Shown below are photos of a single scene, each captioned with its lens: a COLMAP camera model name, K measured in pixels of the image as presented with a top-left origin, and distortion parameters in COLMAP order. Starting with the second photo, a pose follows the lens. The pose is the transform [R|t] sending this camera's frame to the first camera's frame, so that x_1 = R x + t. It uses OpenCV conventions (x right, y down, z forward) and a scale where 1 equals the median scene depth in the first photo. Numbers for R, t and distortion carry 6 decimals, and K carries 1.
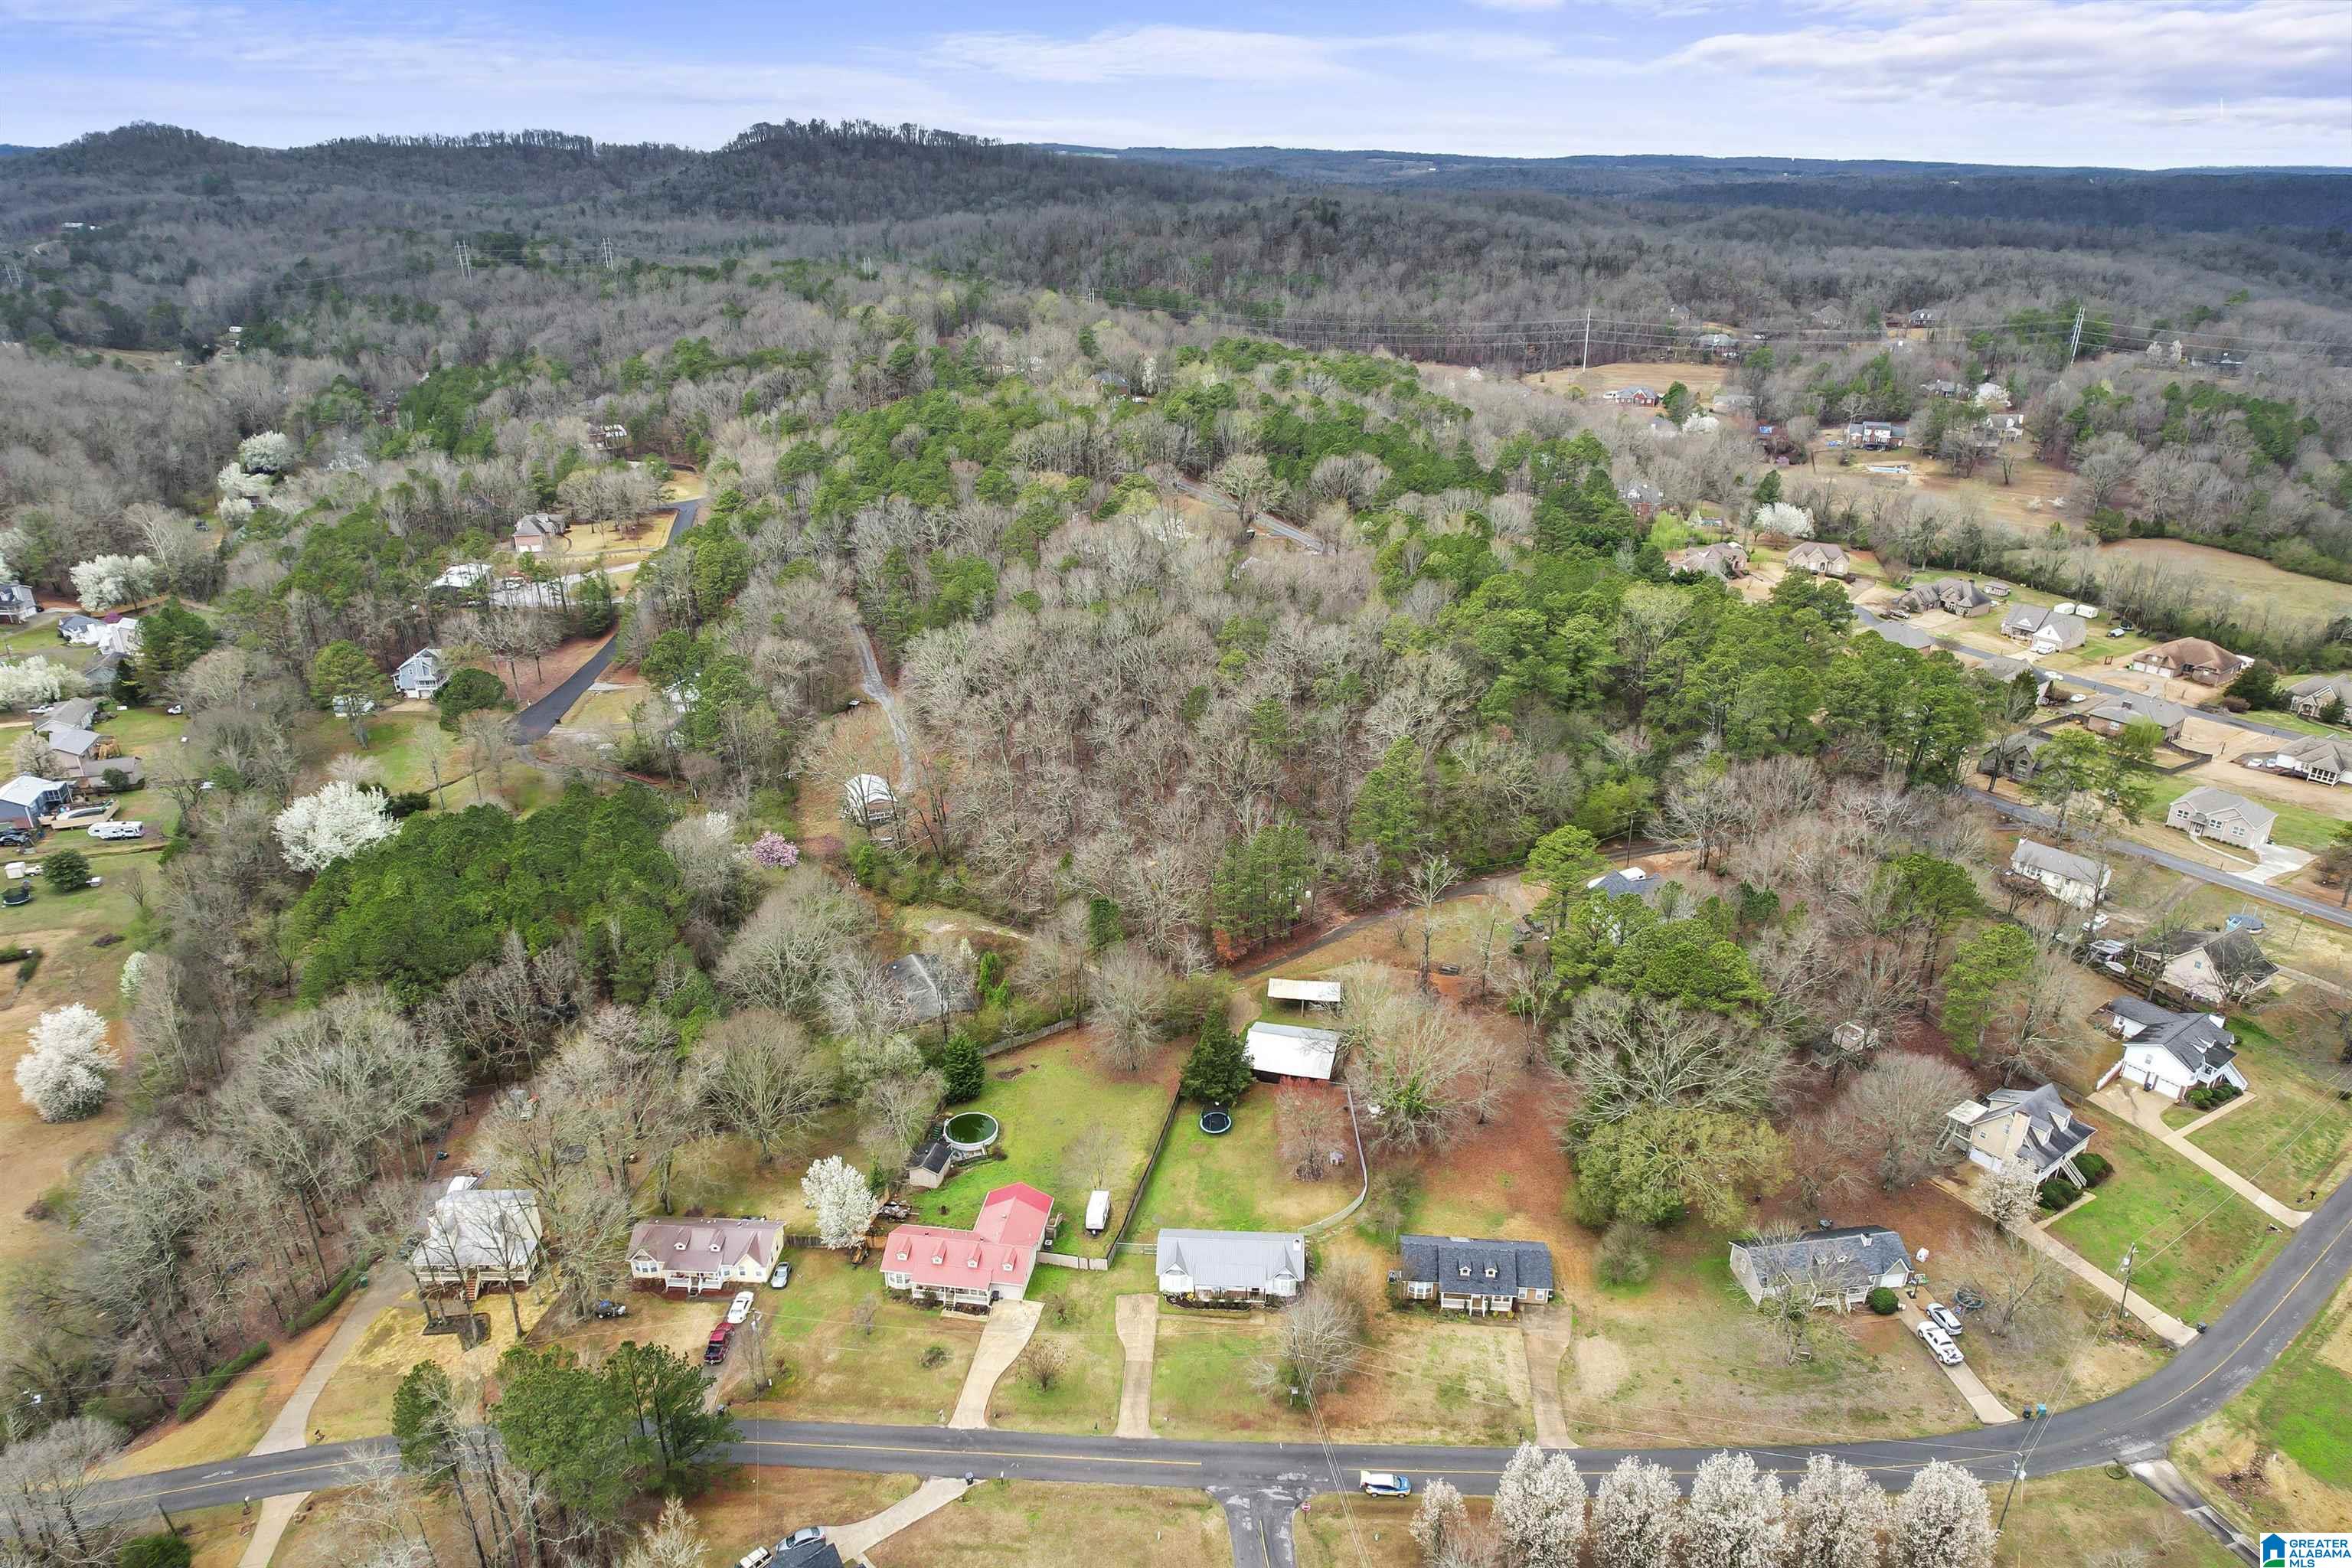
lens RADIAL K [[1496.8, 0, 1176.0], [0, 1496.8, 784.0], [0, 0, 1]] dist [-0.059039, 0.042099]
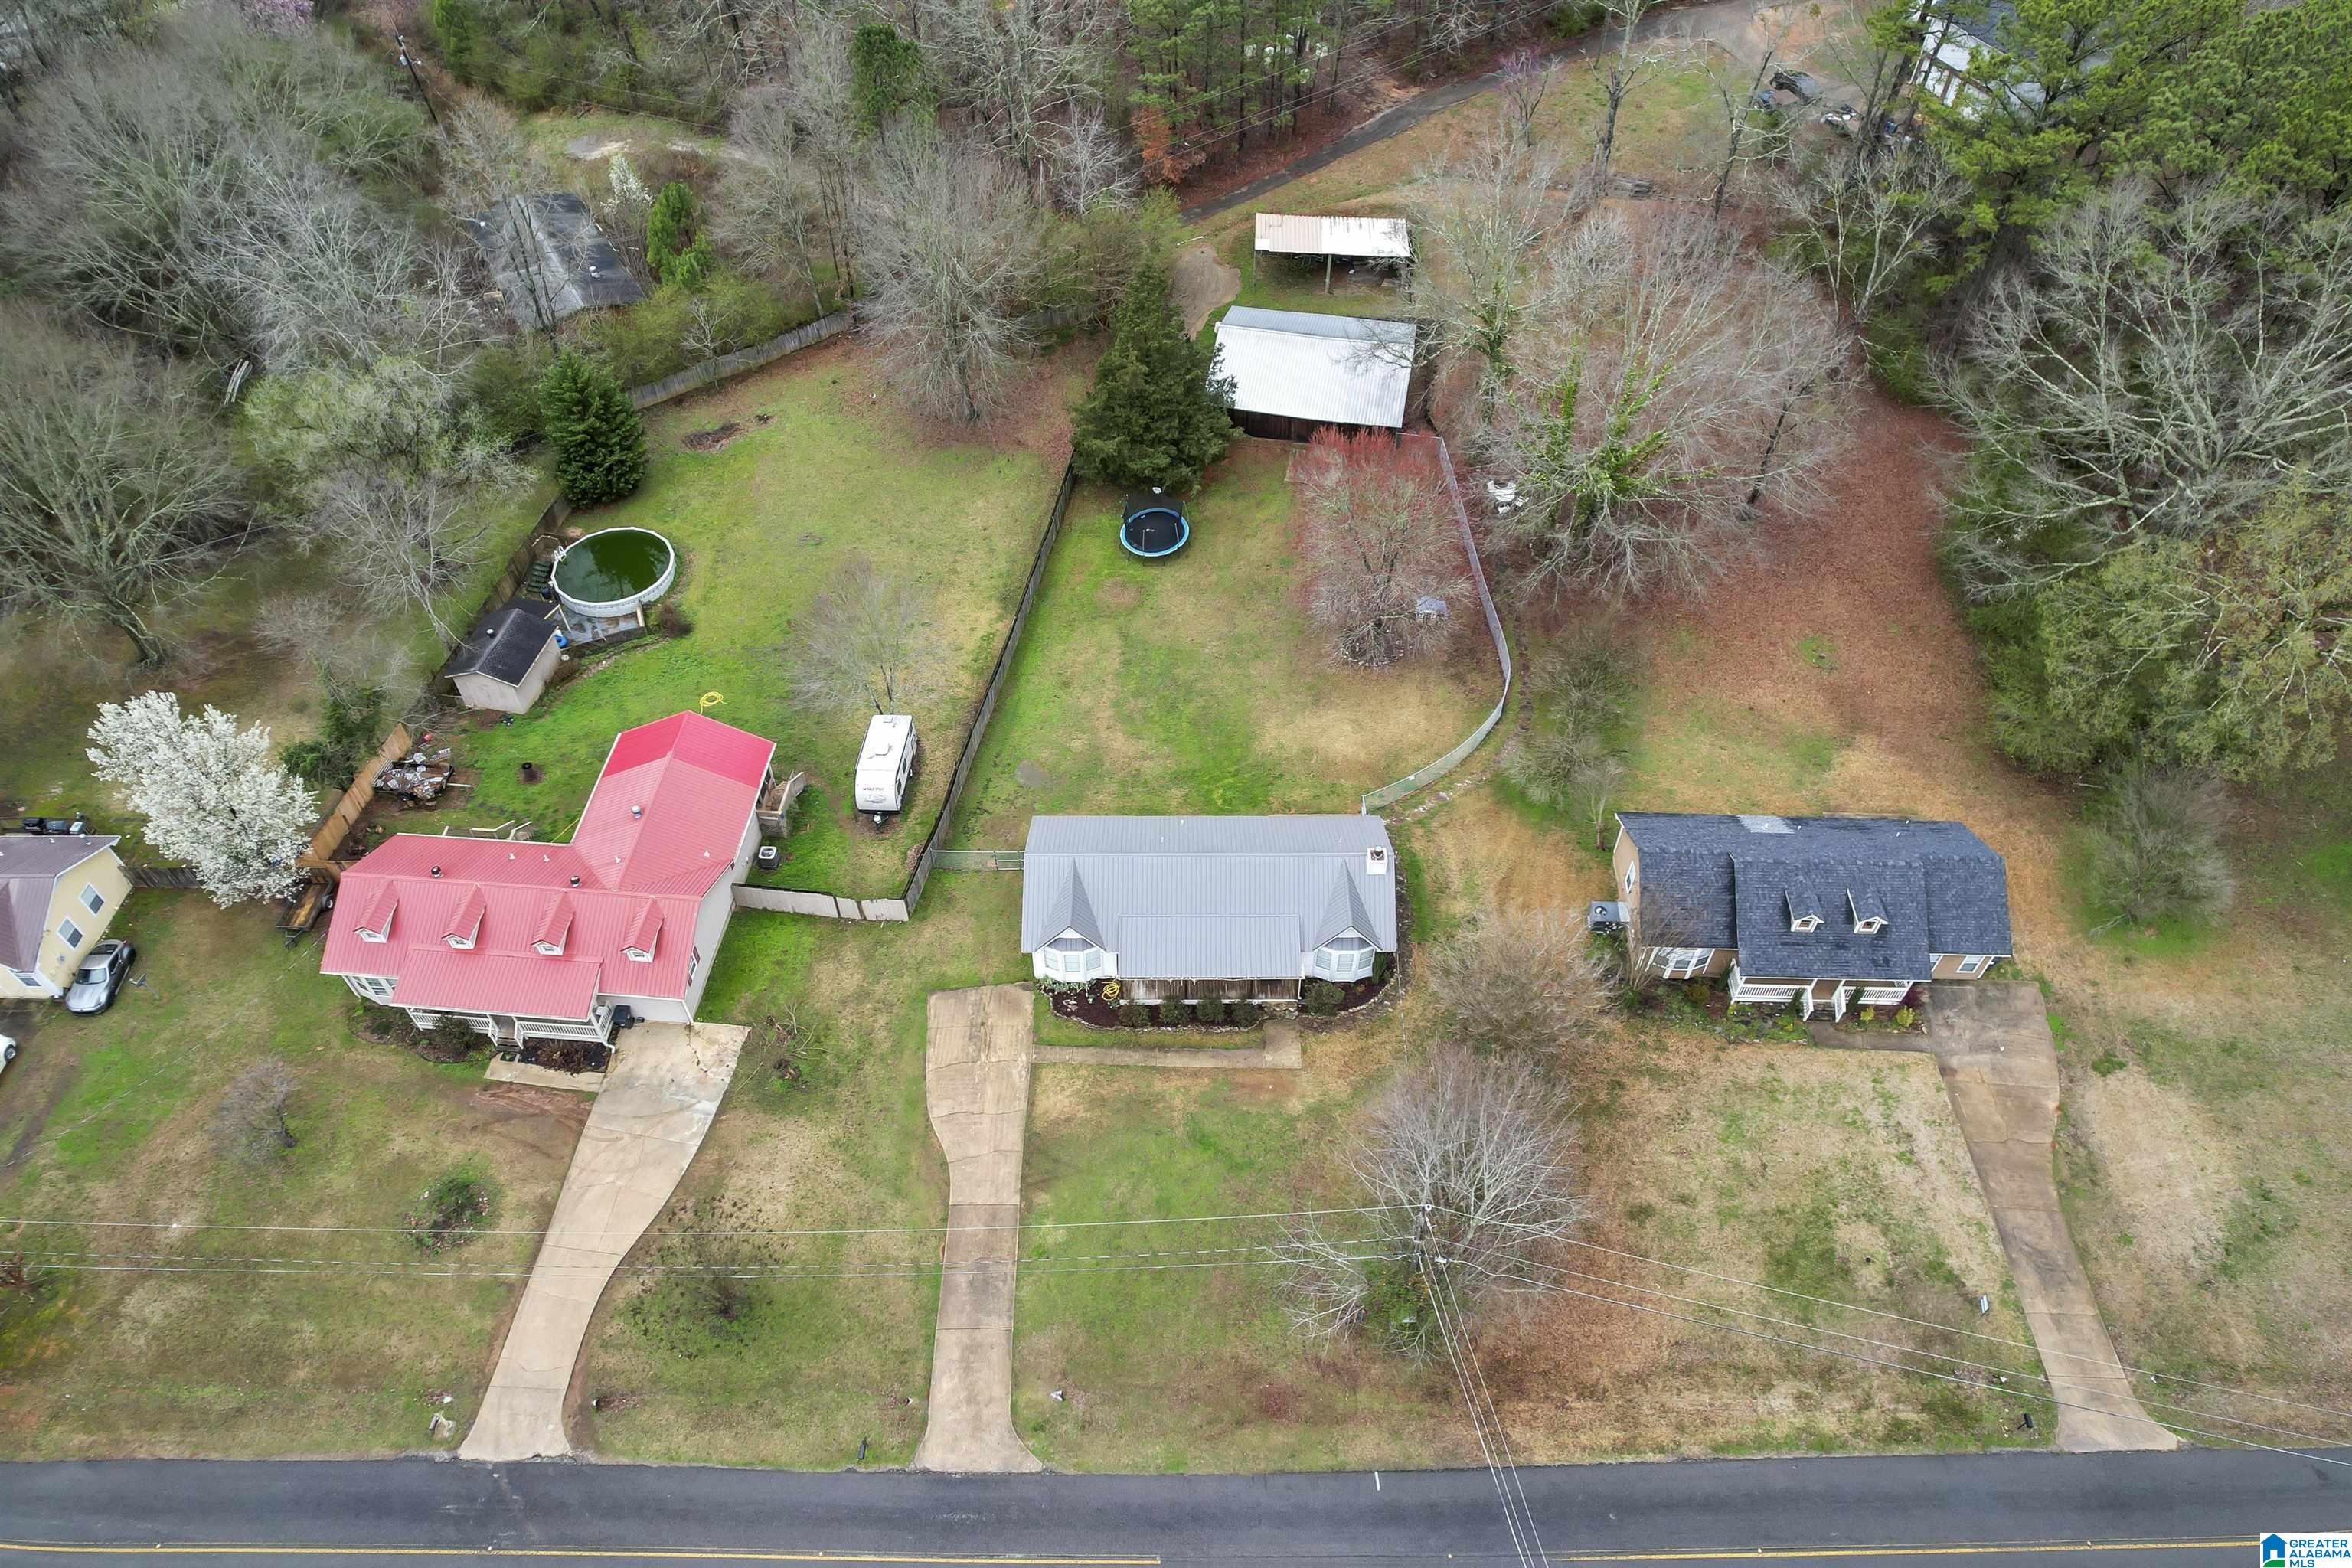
lens RADIAL K [[1496.8, 0, 1176.0], [0, 1496.8, 784.0], [0, 0, 1]] dist [-0.059039, 0.042099]
pose [[0.998027, -0.042765, 0.045960, 0.010431], [0.019044, 0.903834, 0.427459, 0.117155], [-0.059820, -0.425741, 0.902866, 0.638546]]
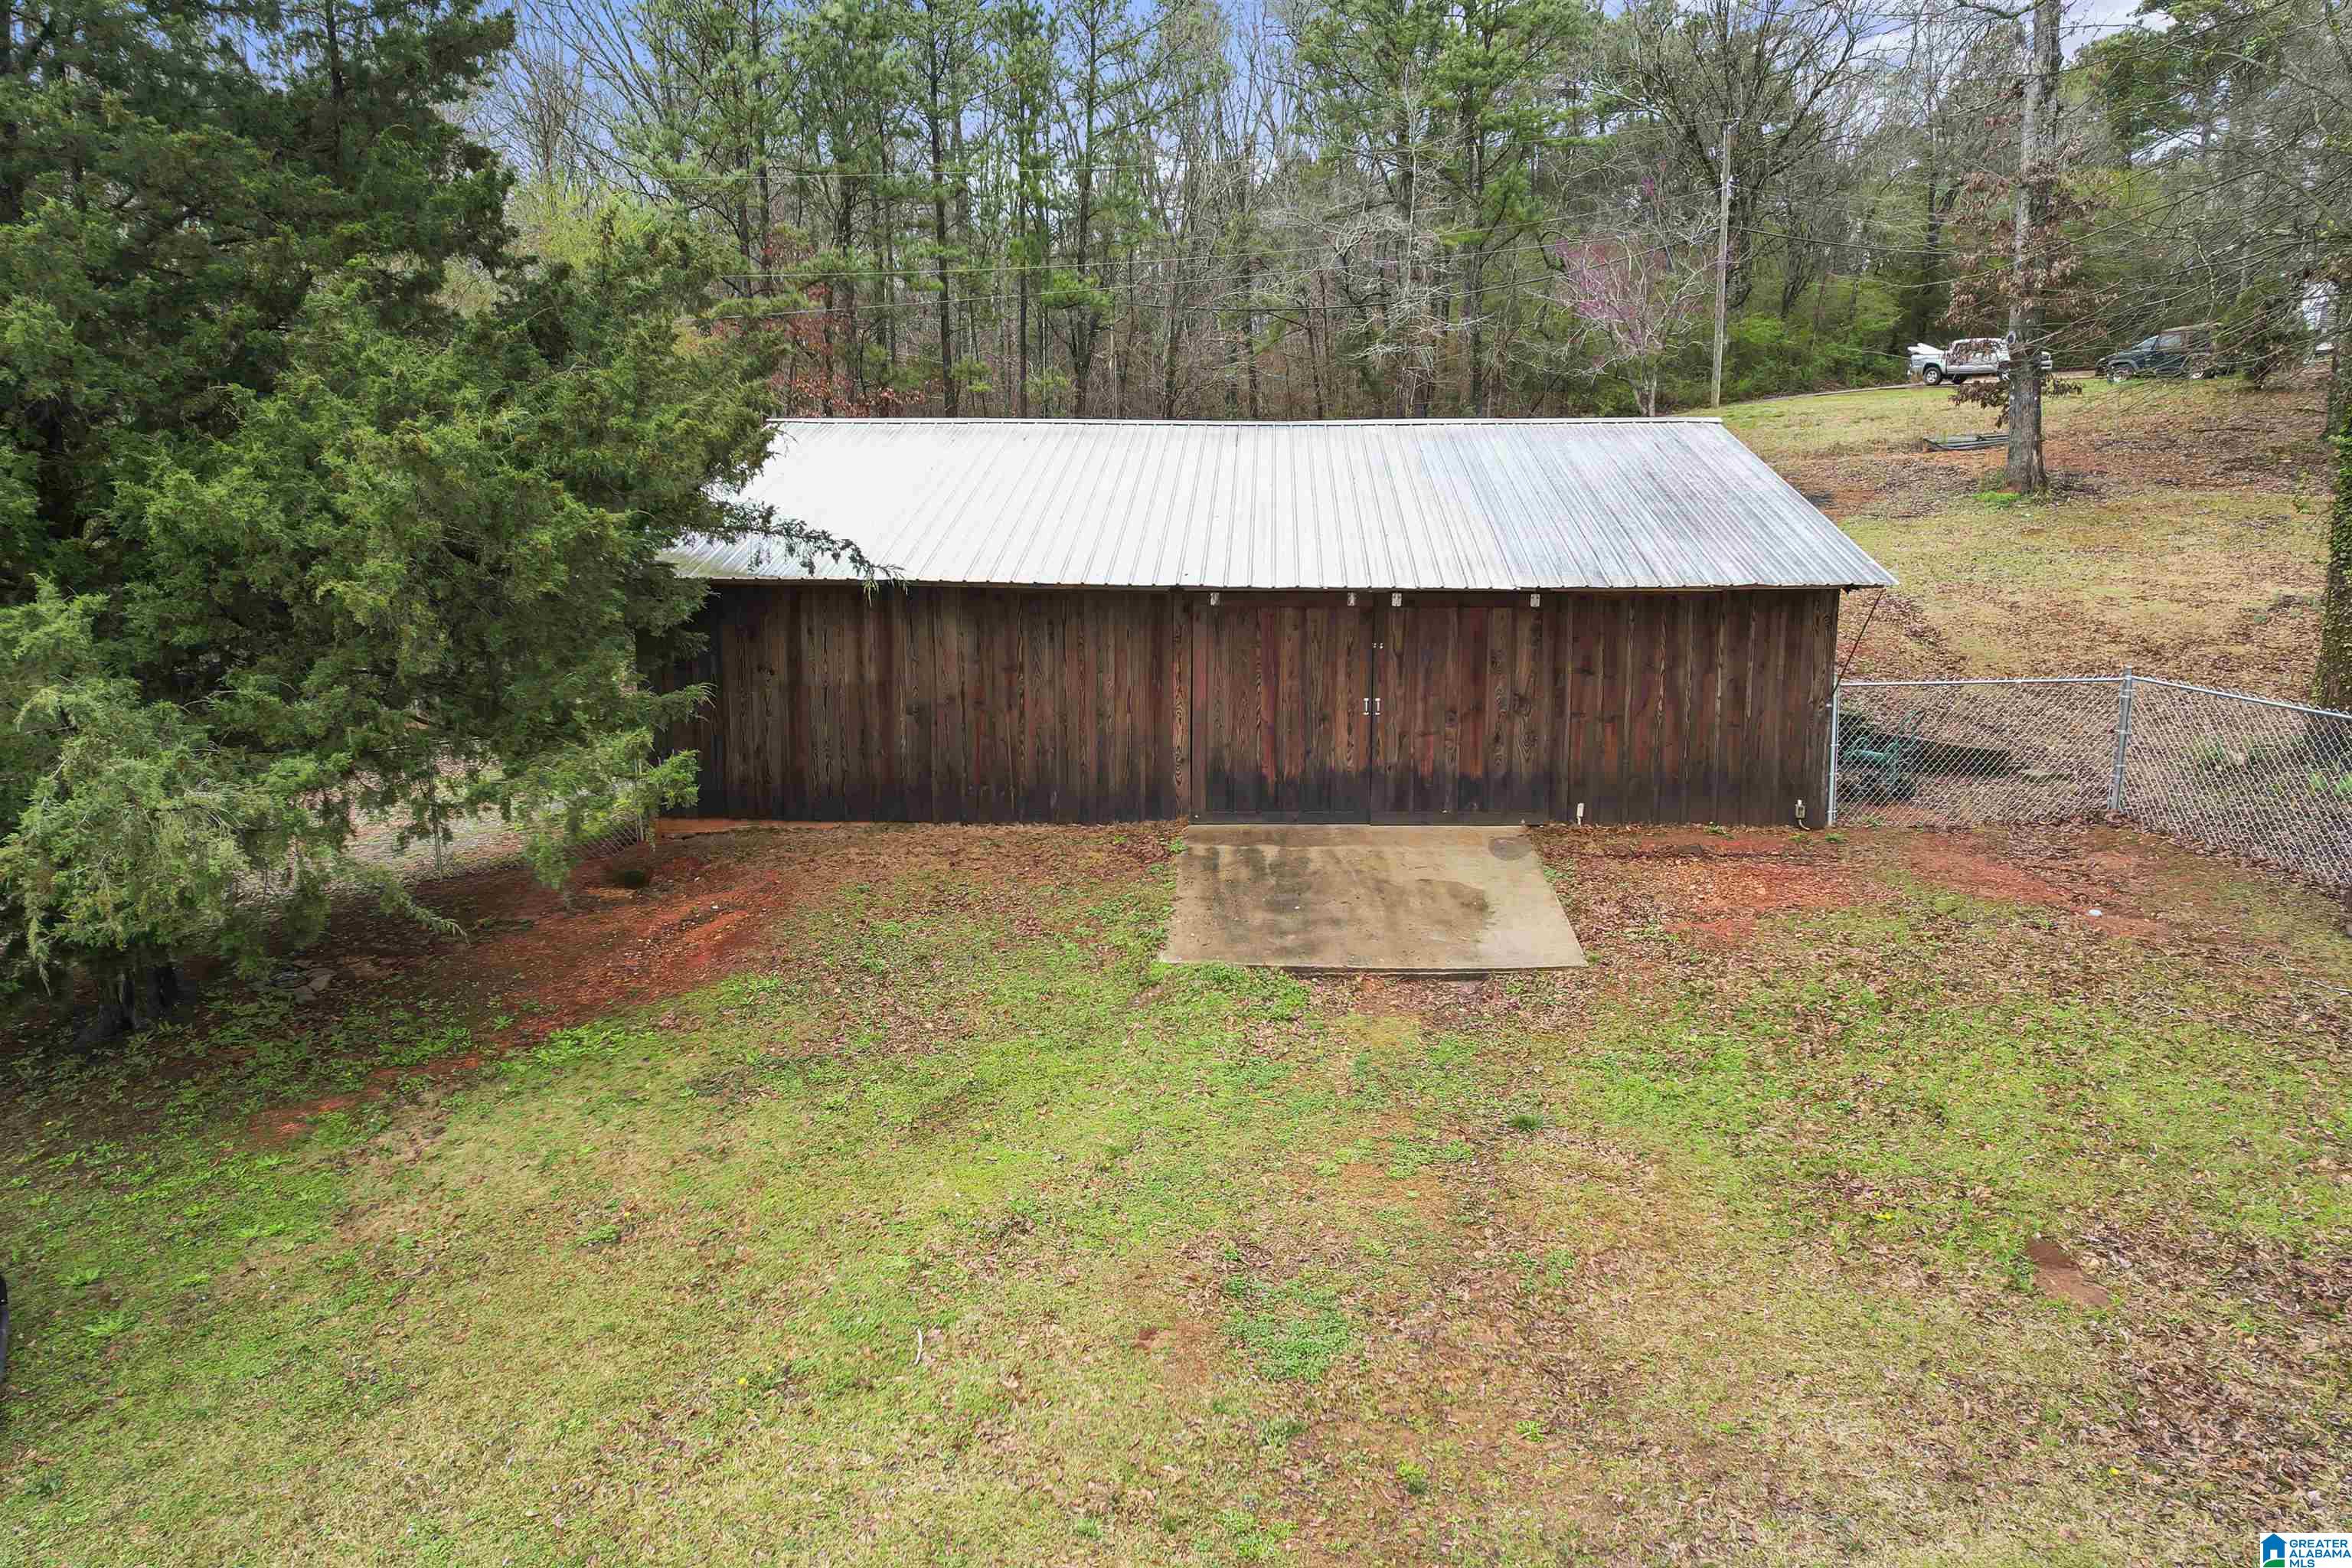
lens RADIAL K [[1496.8, 0, 1176.0], [0, 1496.8, 784.0], [0, 0, 1]] dist [-0.059039, 0.042099]
pose [[0.979607, -0.019697, 0.199957, 0.064187], [0.063789, 0.974187, -0.216544, 0.250301], [-0.190530, 0.224883, 0.955576, 1.084494]]
